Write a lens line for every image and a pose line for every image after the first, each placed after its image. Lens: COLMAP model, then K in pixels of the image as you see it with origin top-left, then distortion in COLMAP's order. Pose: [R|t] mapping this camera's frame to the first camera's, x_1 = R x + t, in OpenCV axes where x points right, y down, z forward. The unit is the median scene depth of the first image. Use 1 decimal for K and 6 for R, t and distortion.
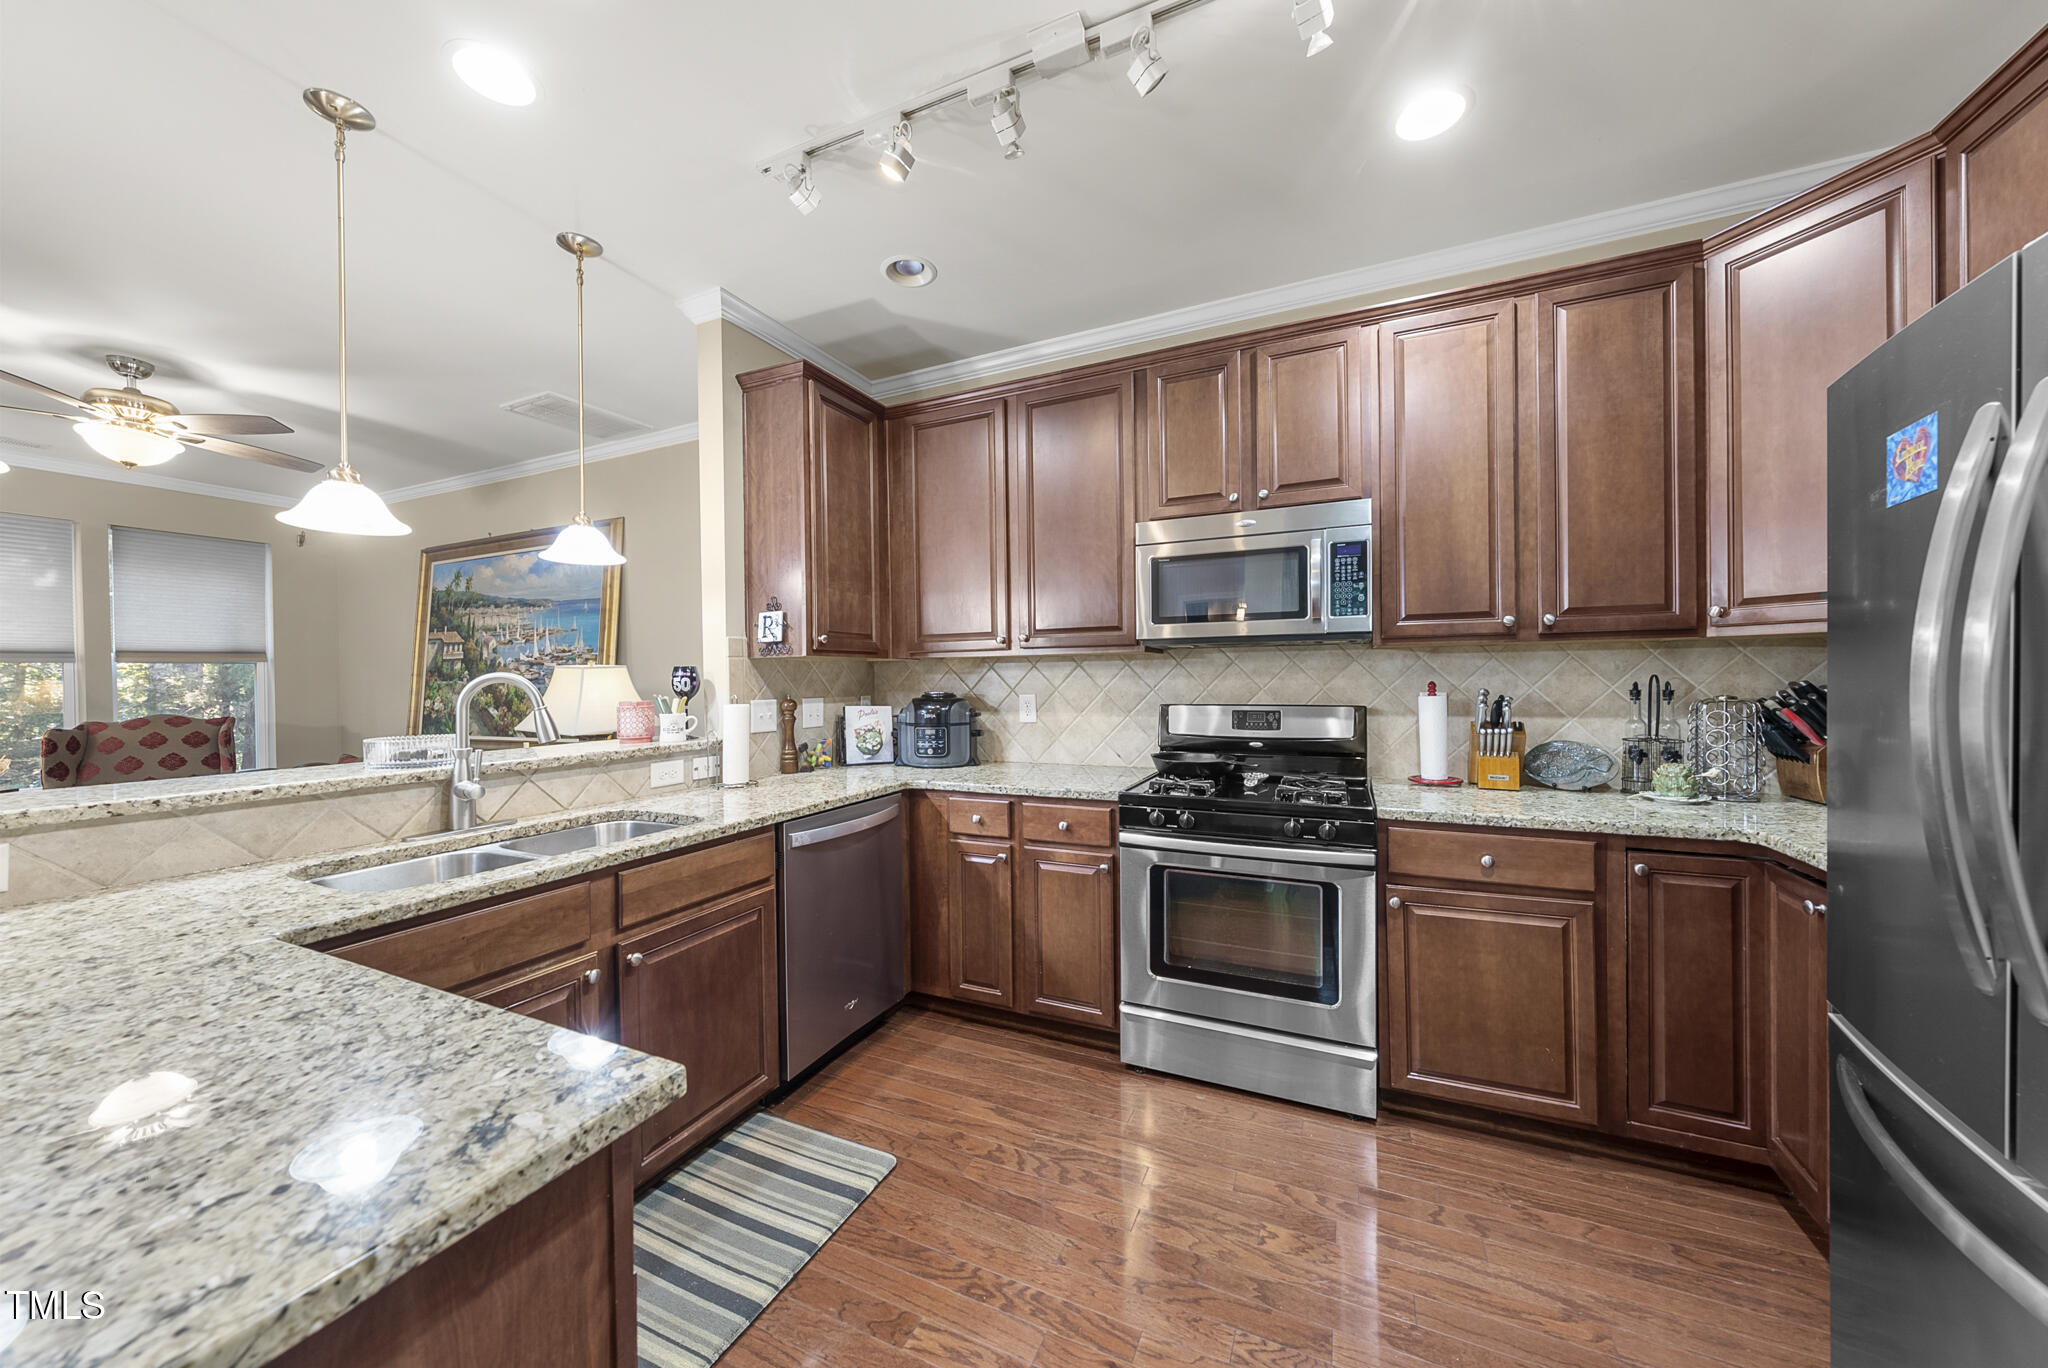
lens RADIAL K [[703.1, 0, 1024.0], [0, 703.1, 684.0], [0, 0, 1]] dist [-0.001081, -0.000018]
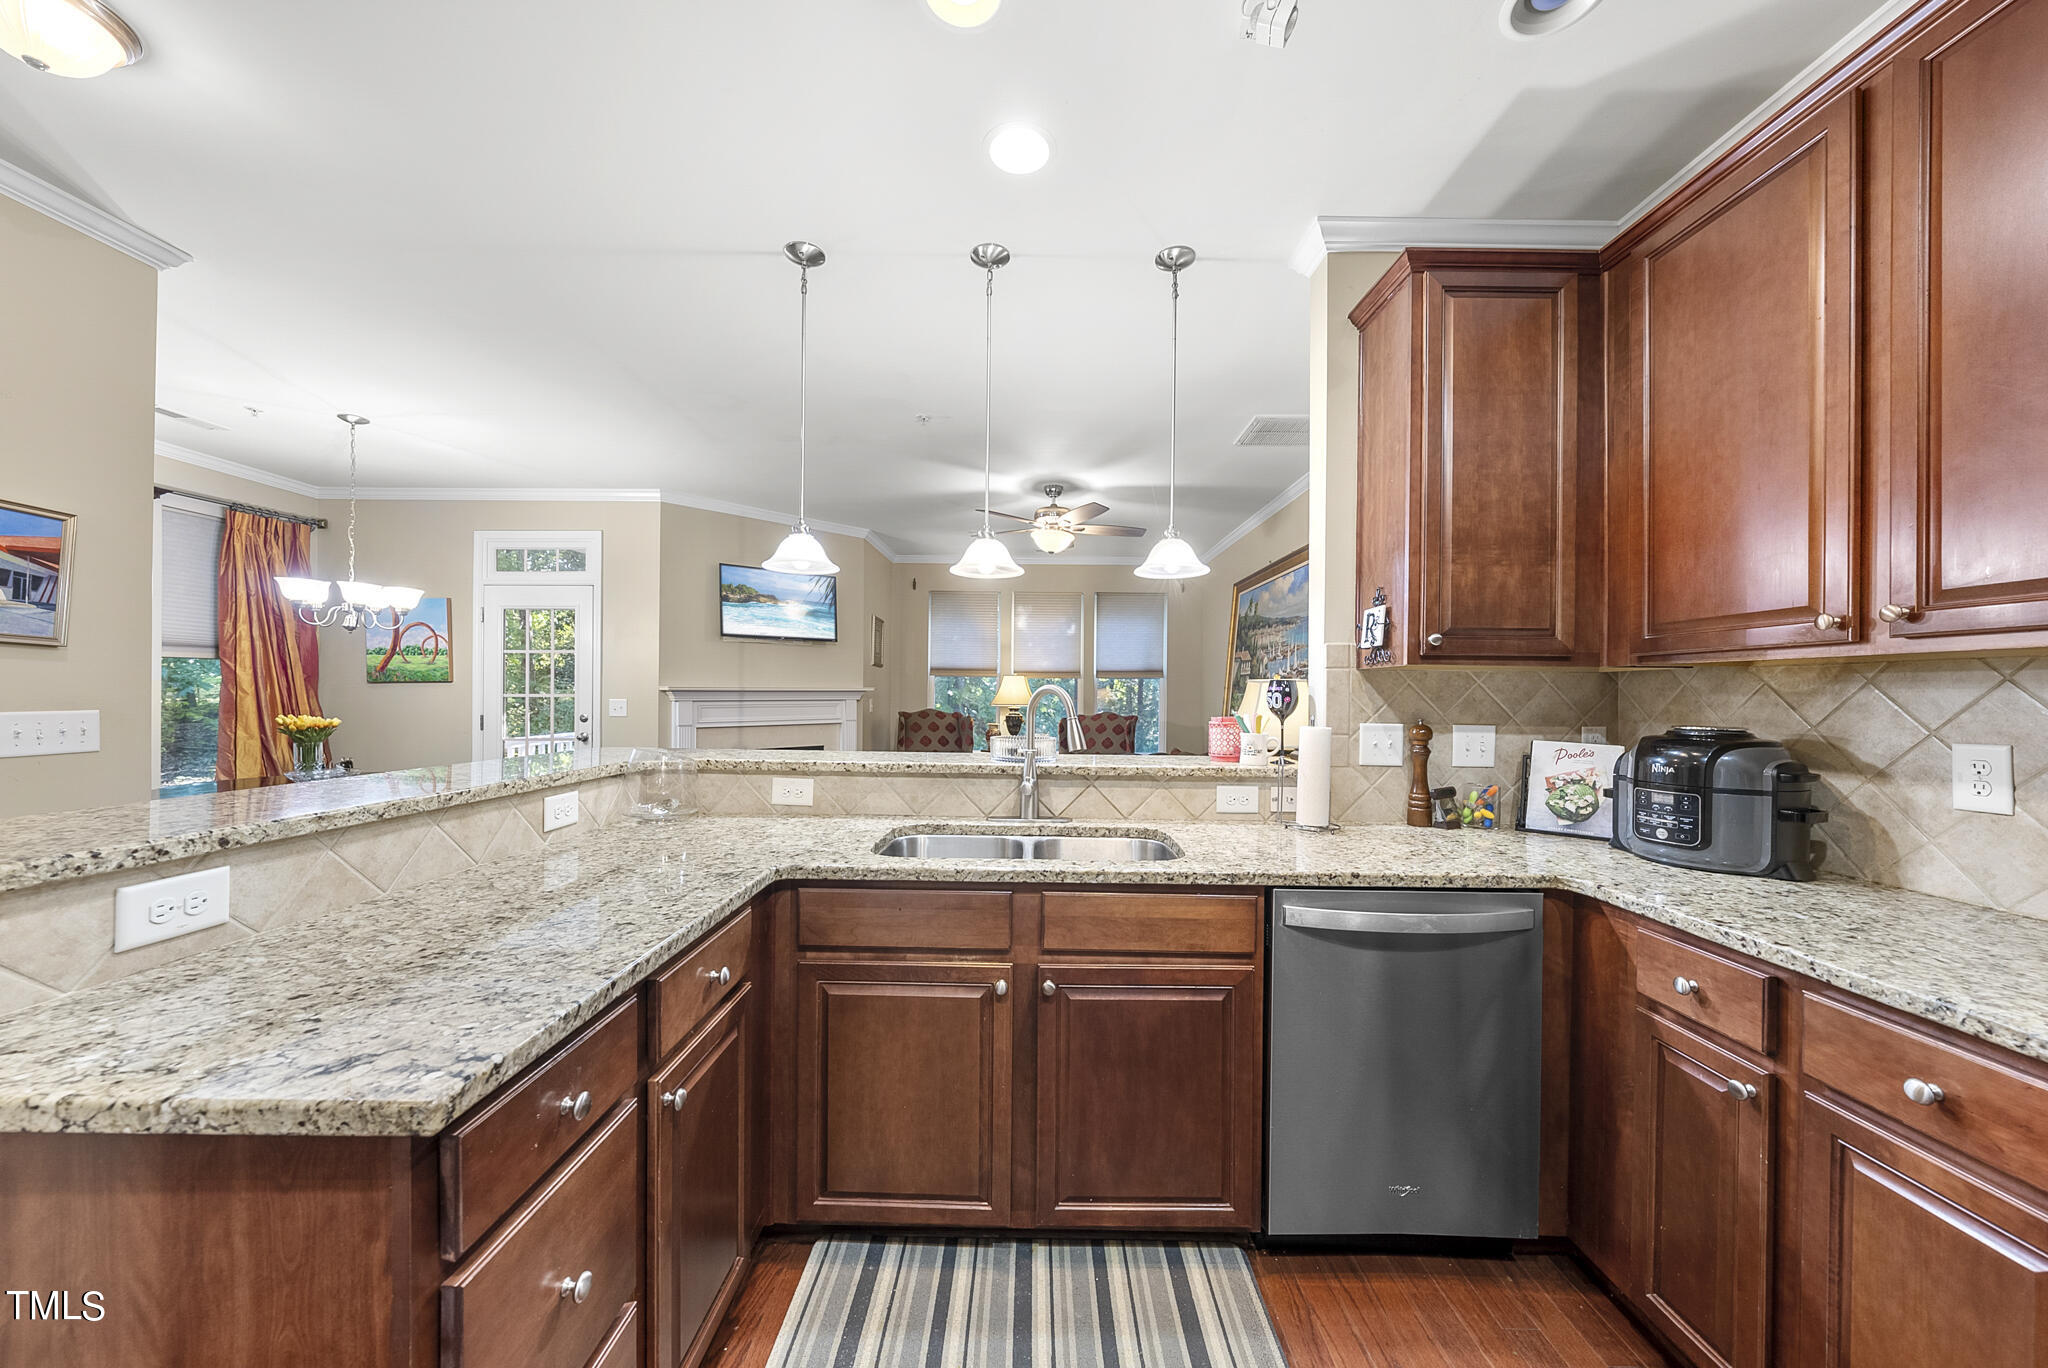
lens RADIAL K [[705.1, 0, 1028.2], [0, 705.1, 695.5], [0, 0, 1]] dist [-0.000829, -0.000181]
pose [[0.413091, 0.018925, -0.910493, 0.174724], [-0.023880, 0.999665, 0.009944, -0.006577], [0.910377, 0.017635, 0.413405, 0.340668]]
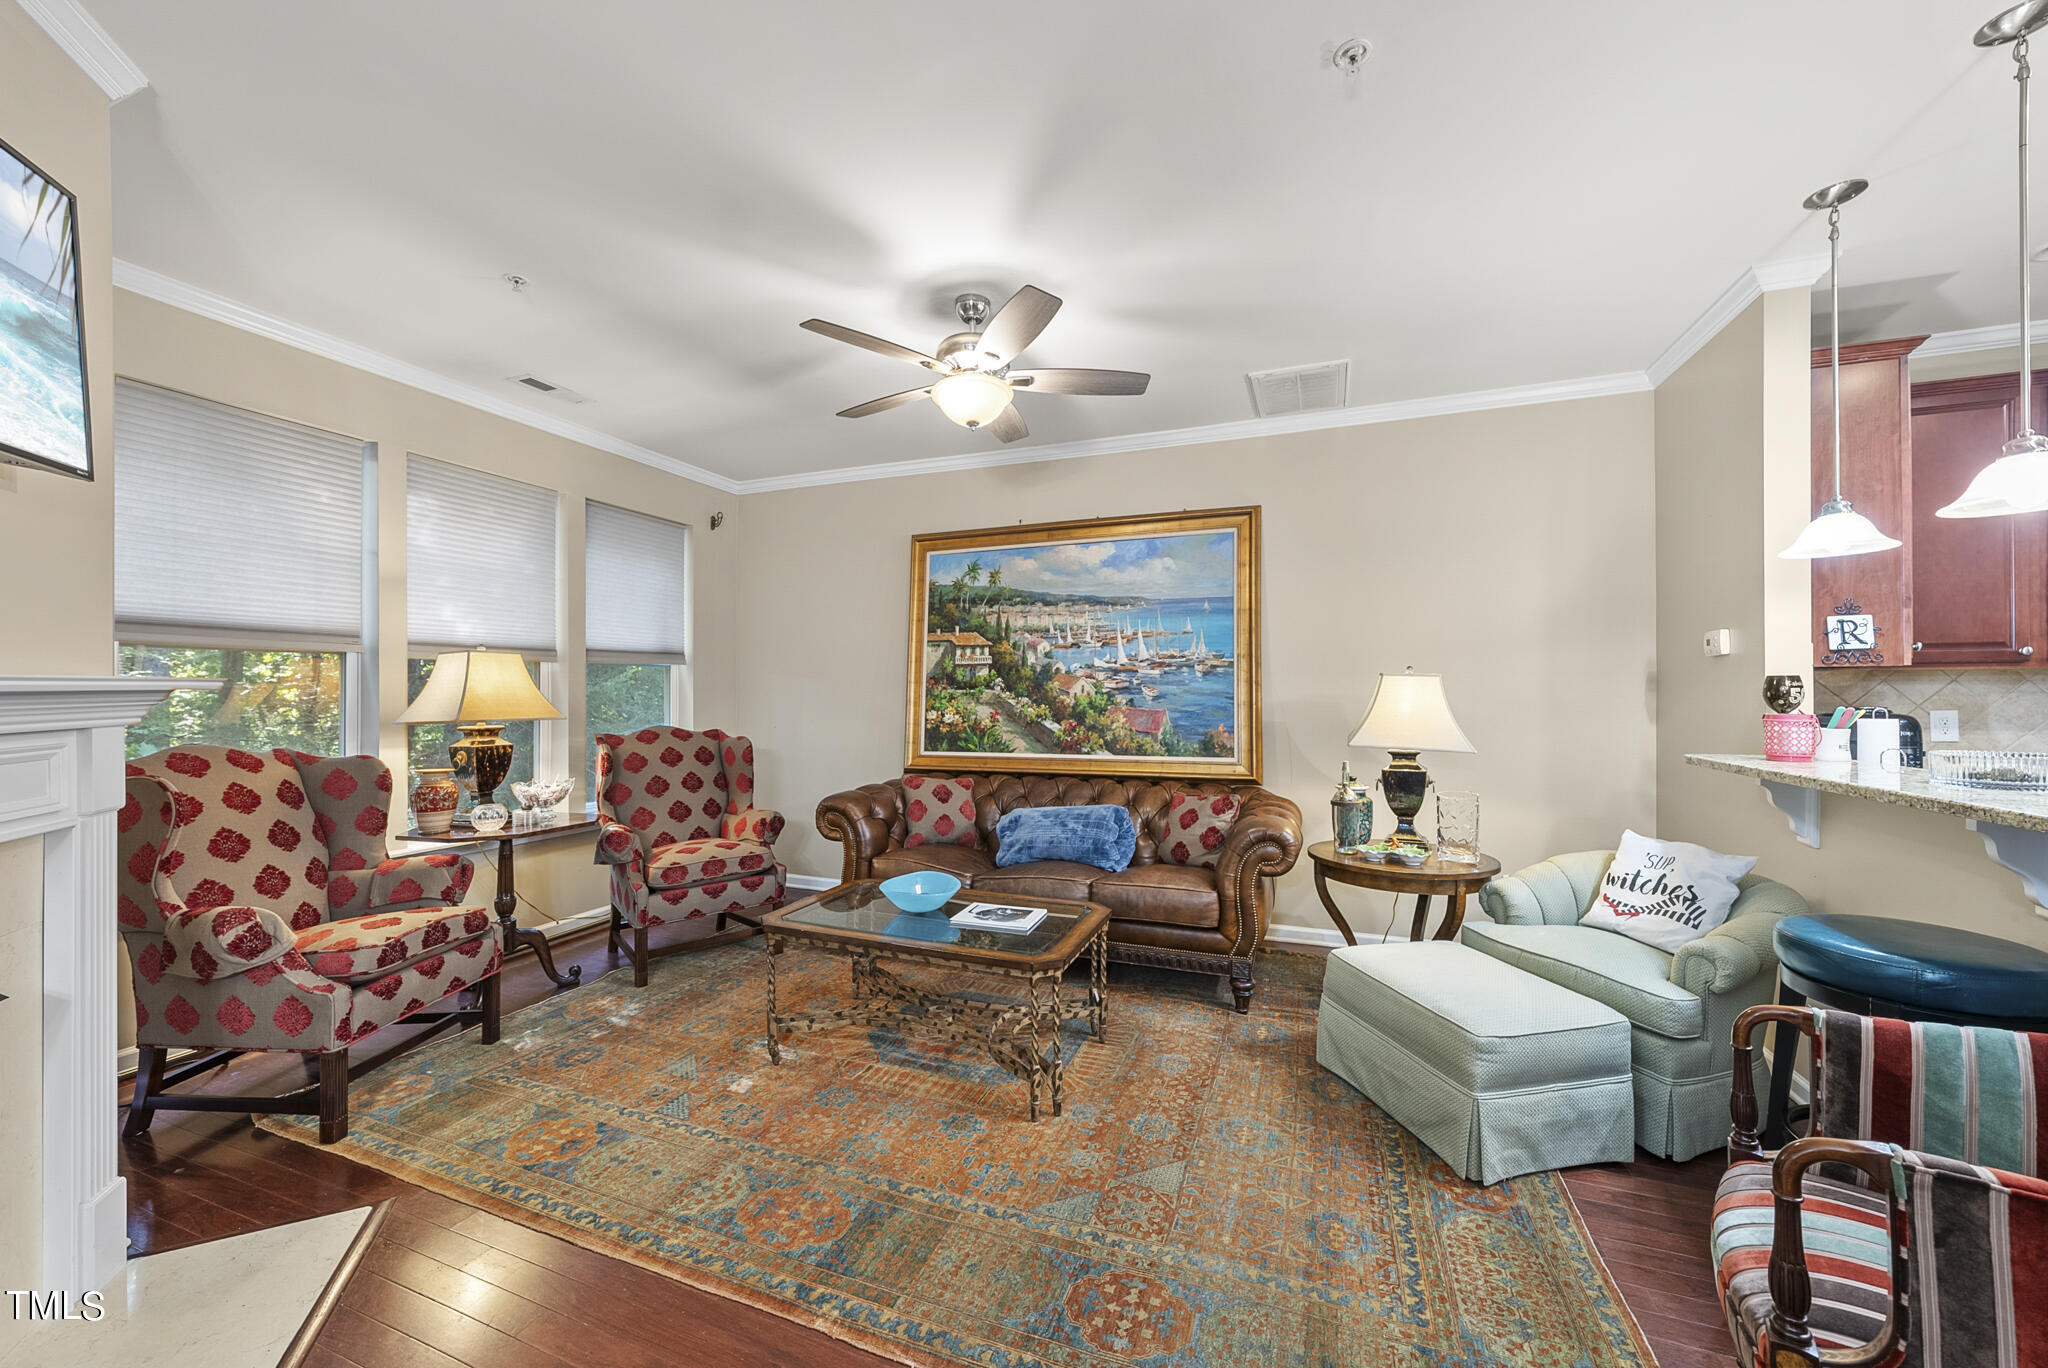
lens RADIAL K [[761.6, 0, 1024.8], [0, 761.6, 692.6], [0, 0, 1]] dist [-0.000965, -0.000124]
pose [[0.997576, 0.010559, 0.068776, -1.432672], [-0.009851, 0.999895, -0.010623, 0.015473], [-0.068881, 0.009919, 0.997576, 0.107804]]
